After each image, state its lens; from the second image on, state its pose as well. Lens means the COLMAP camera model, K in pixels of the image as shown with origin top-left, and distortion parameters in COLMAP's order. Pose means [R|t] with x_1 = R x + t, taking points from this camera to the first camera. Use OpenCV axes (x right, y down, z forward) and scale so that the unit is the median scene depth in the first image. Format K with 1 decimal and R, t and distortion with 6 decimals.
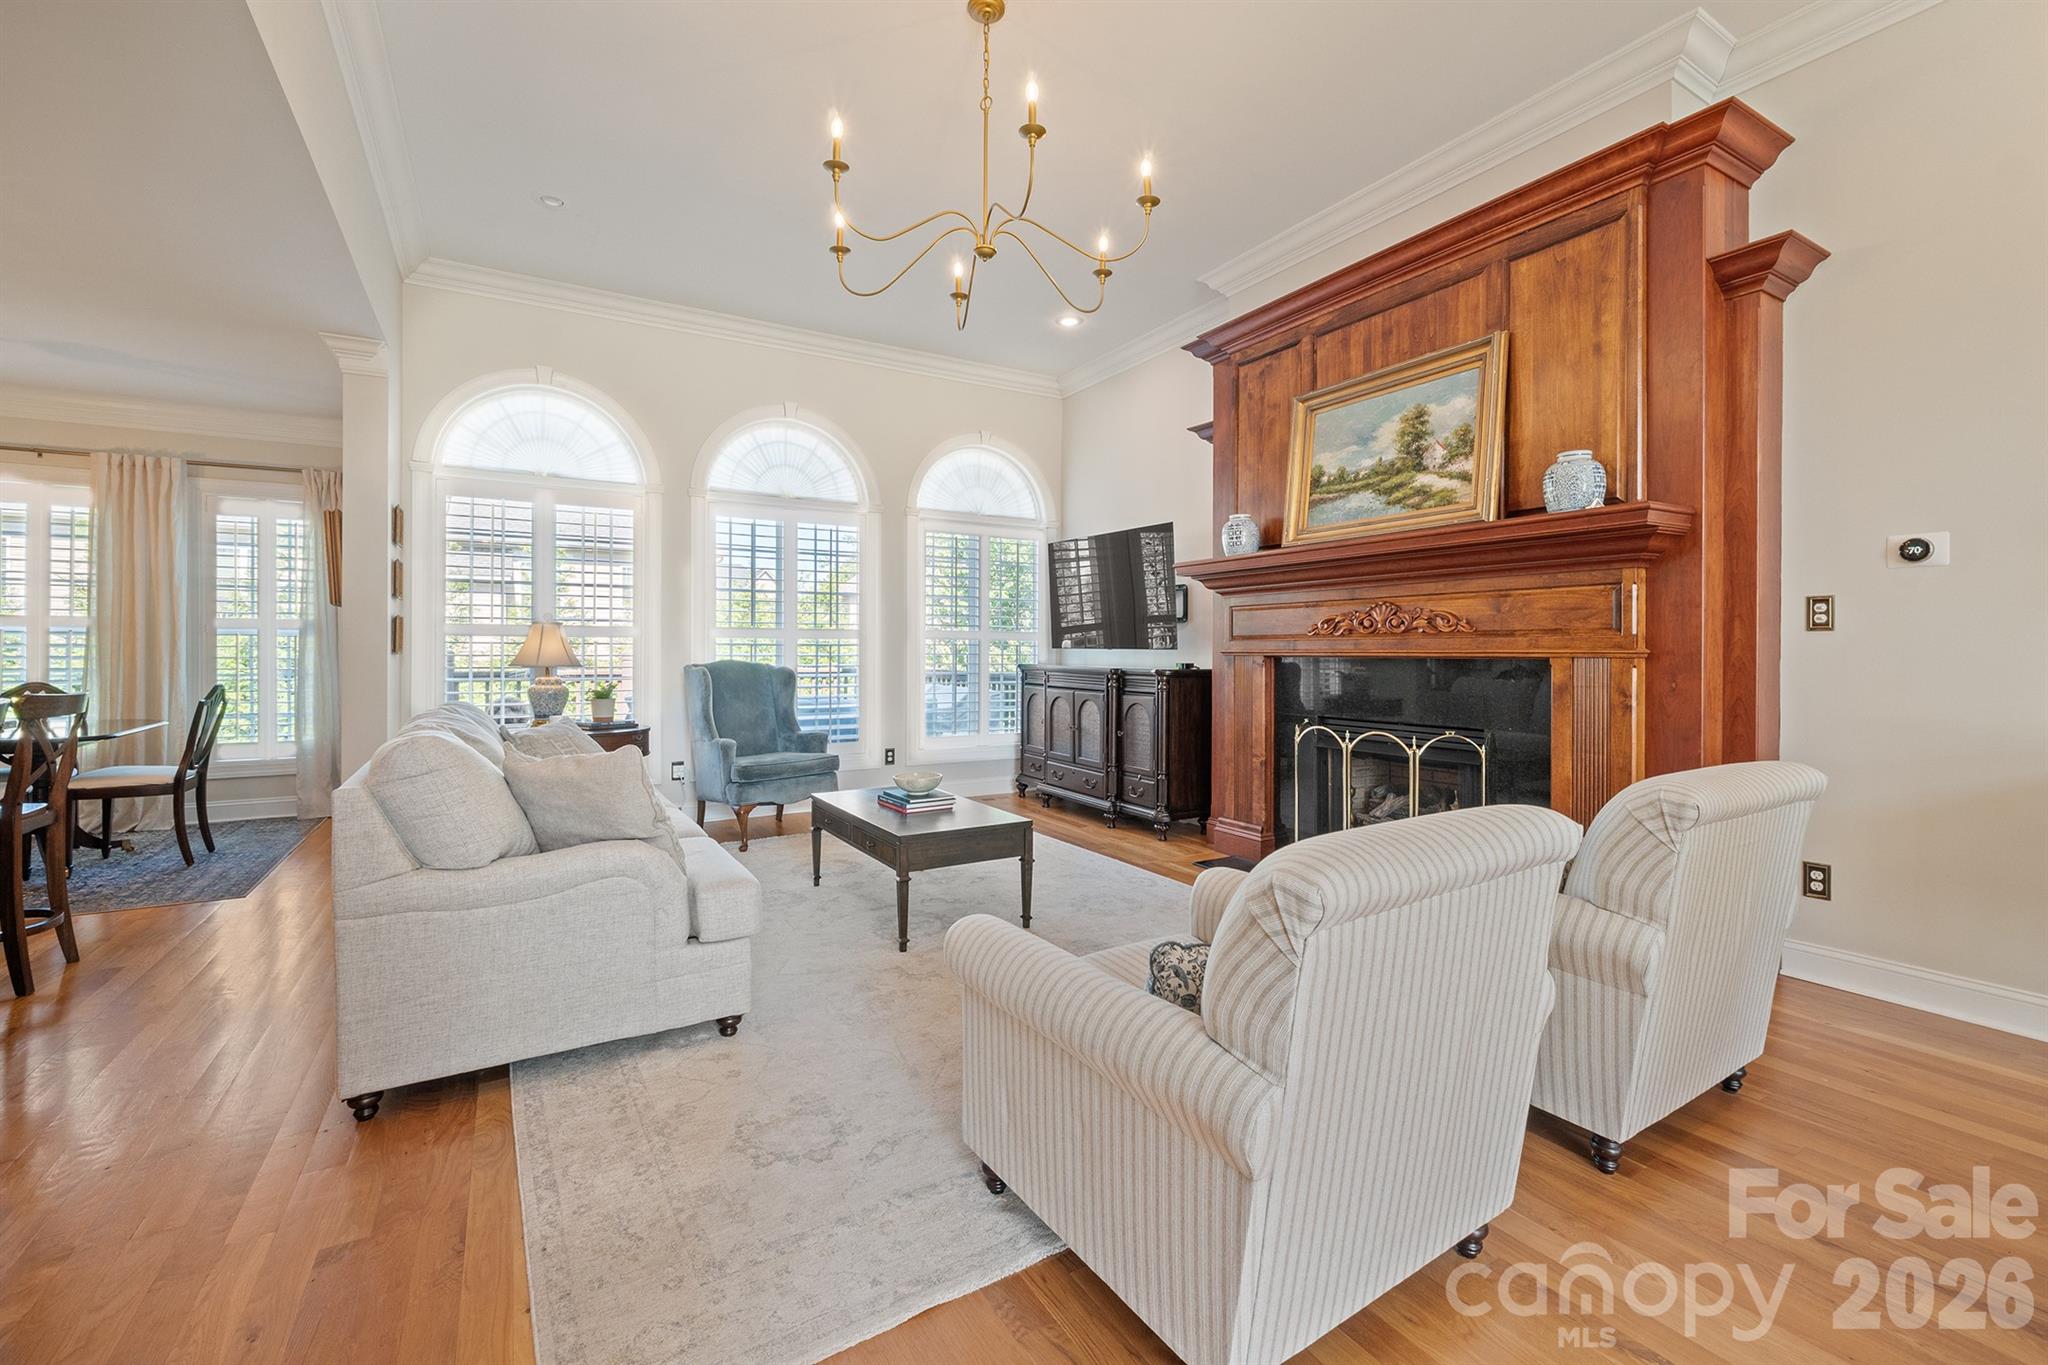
lens RADIAL K [[867.5, 0, 1030.2], [0, 867.5, 649.3], [0, 0, 1]] dist [-0.001908, -0.000632]
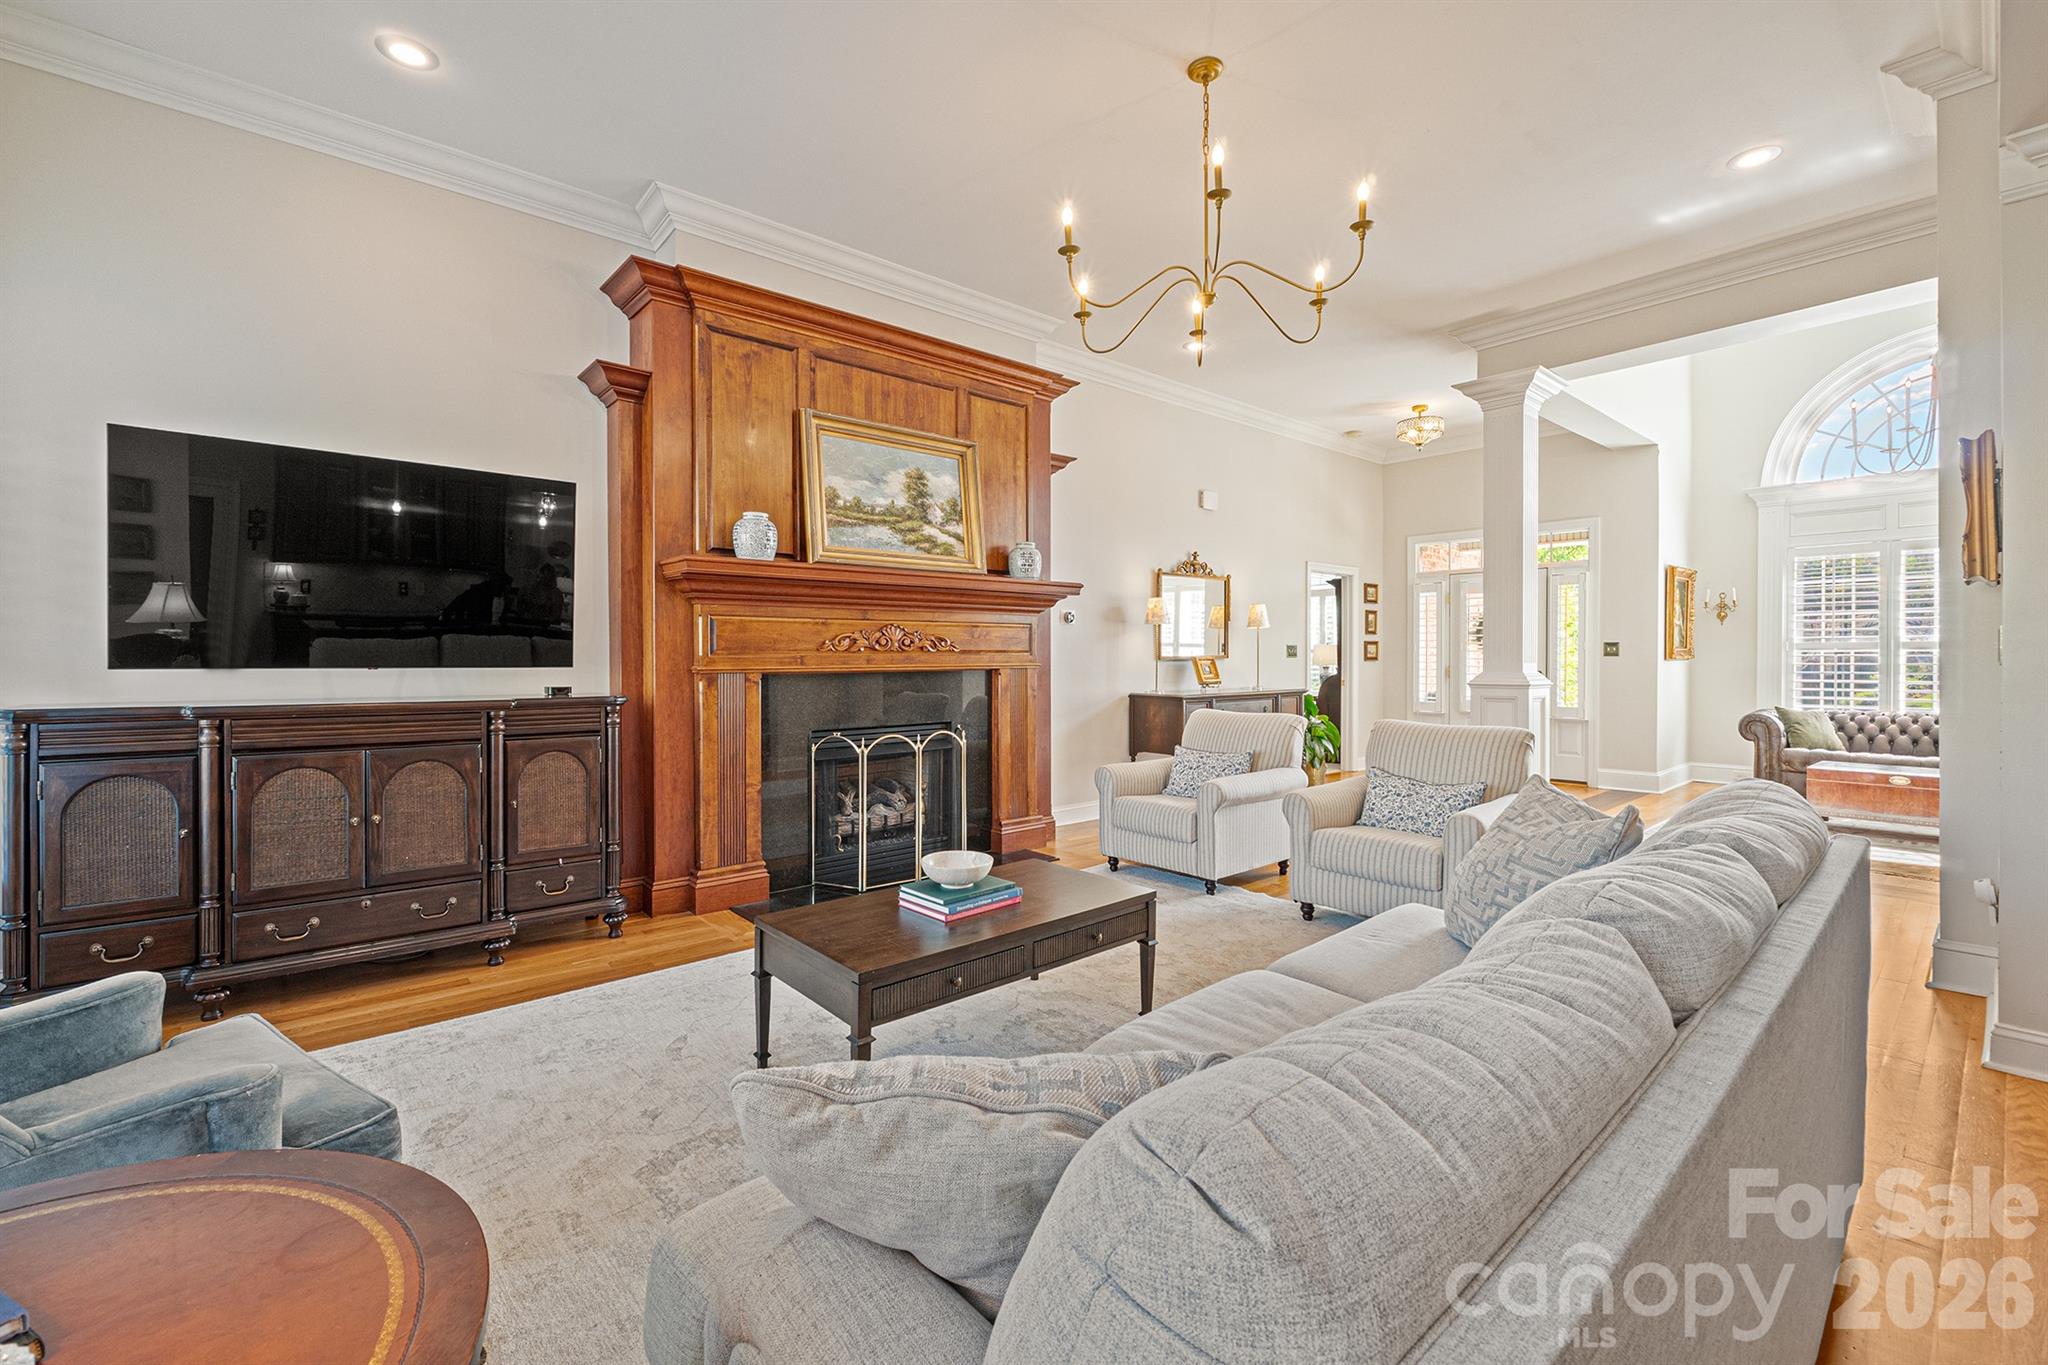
lens RADIAL K [[862.4, 0, 1028.6], [0, 862.4, 657.3], [0, 0, 1]] dist [-0.002299, -0.000412]
pose [[-0.173118, -0.004845, 0.984889, -0.762835], [-0.000481, 0.999988, 0.004835, -0.014999], [-0.984901, 0.000364, -0.173118, 1.003075]]
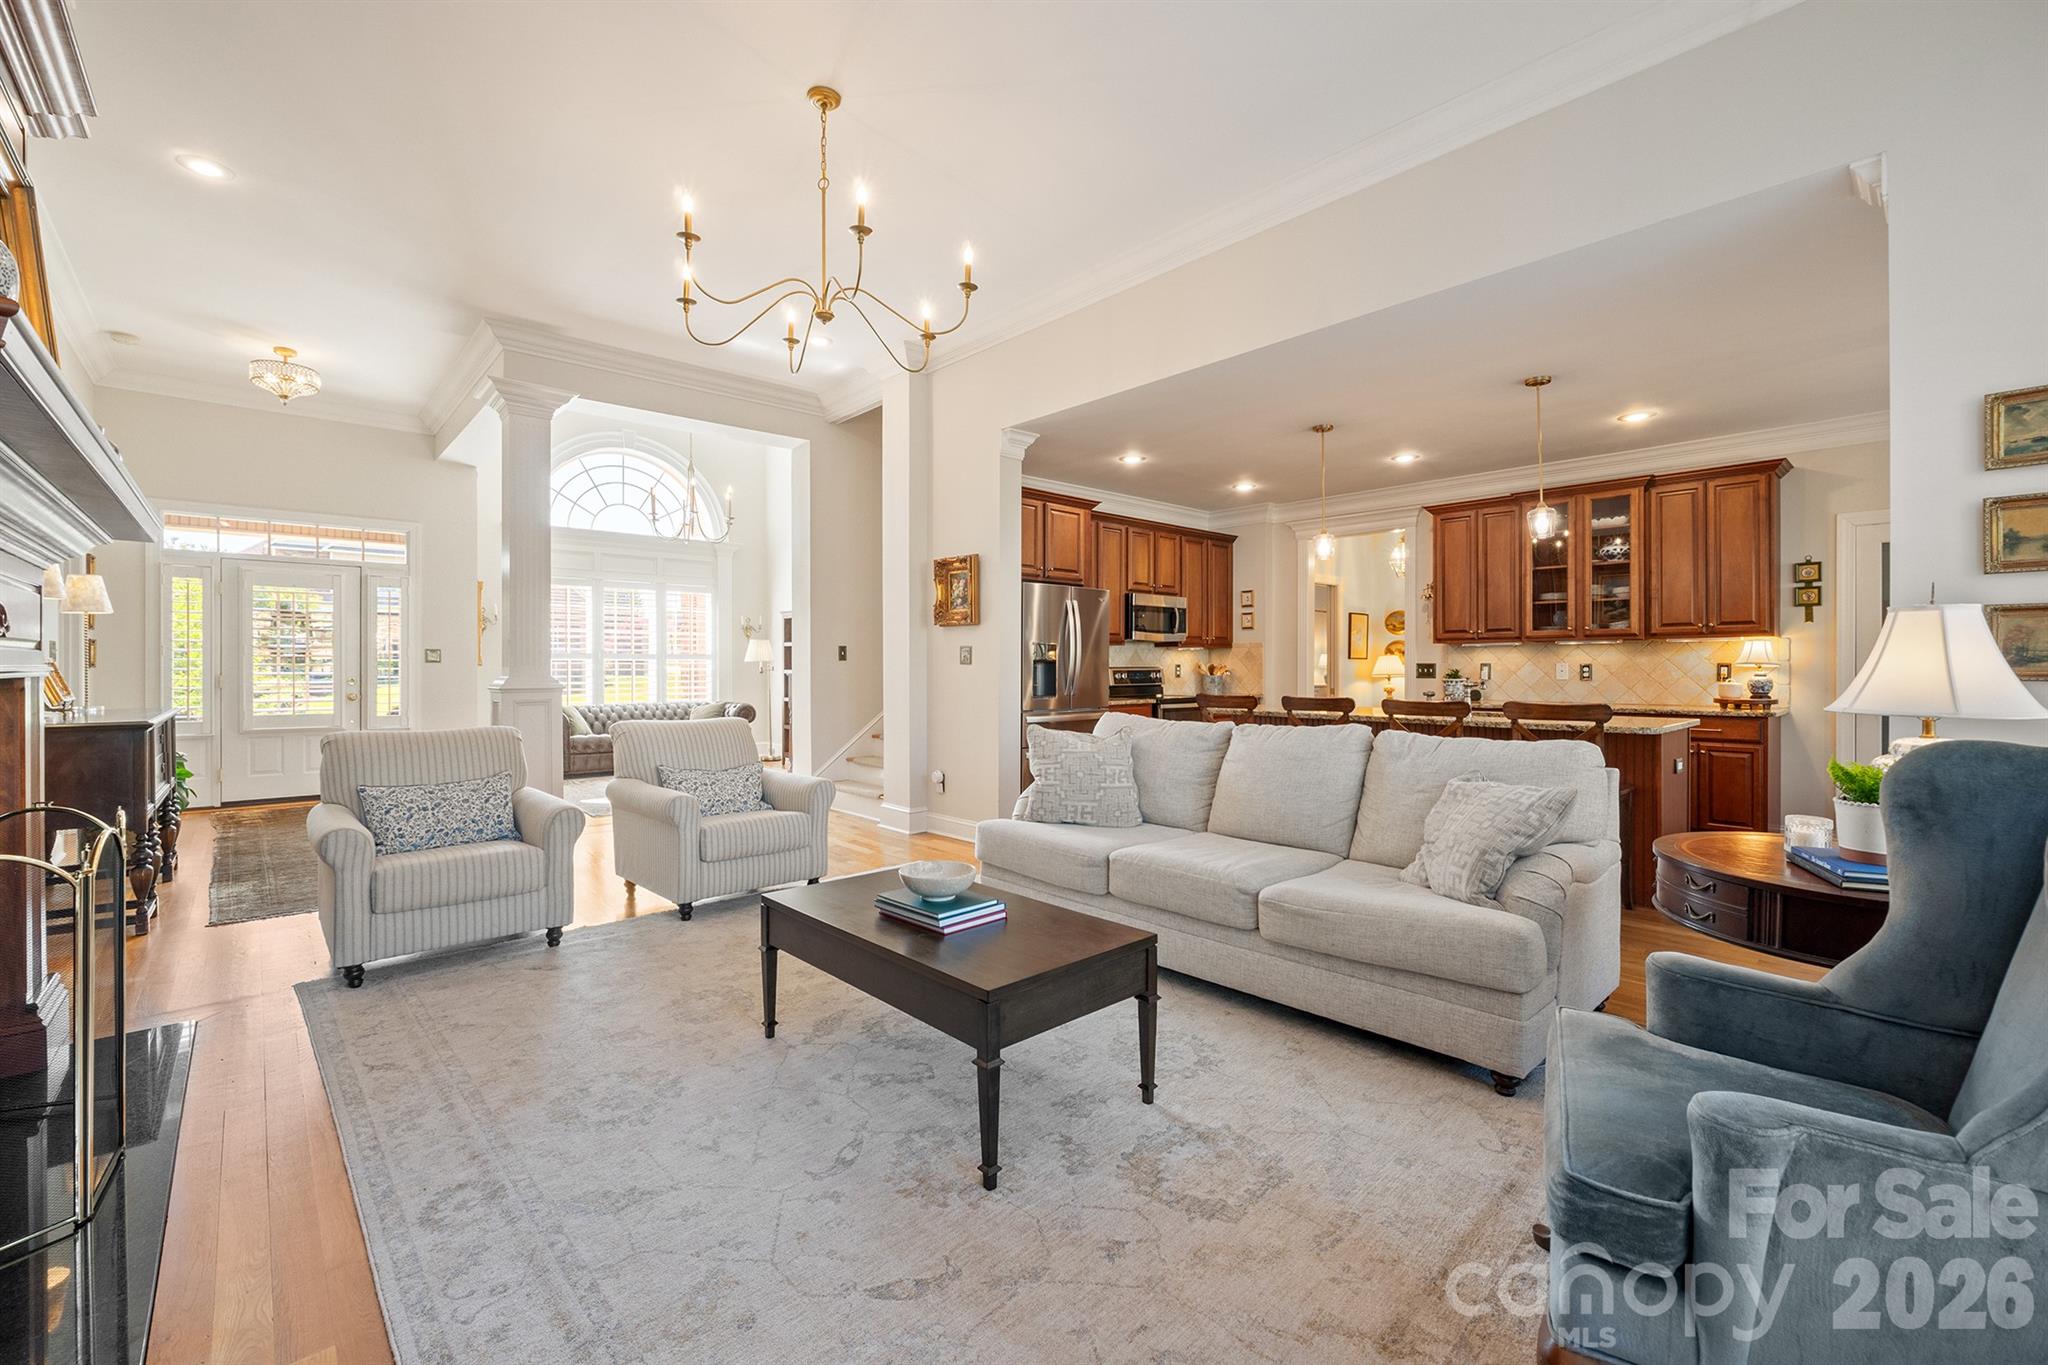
lens RADIAL K [[856.3, 0, 1028.6], [0, 856.3, 667.9], [0, 0, 1]] dist [-0.007381, -0.000163]
pose [[-0.981209, -0.003028, -0.192924, -0.069025], [-0.002673, 0.999994, -0.002099, 0.001904], [0.192929, -0.001544, -0.981211, 1.533009]]
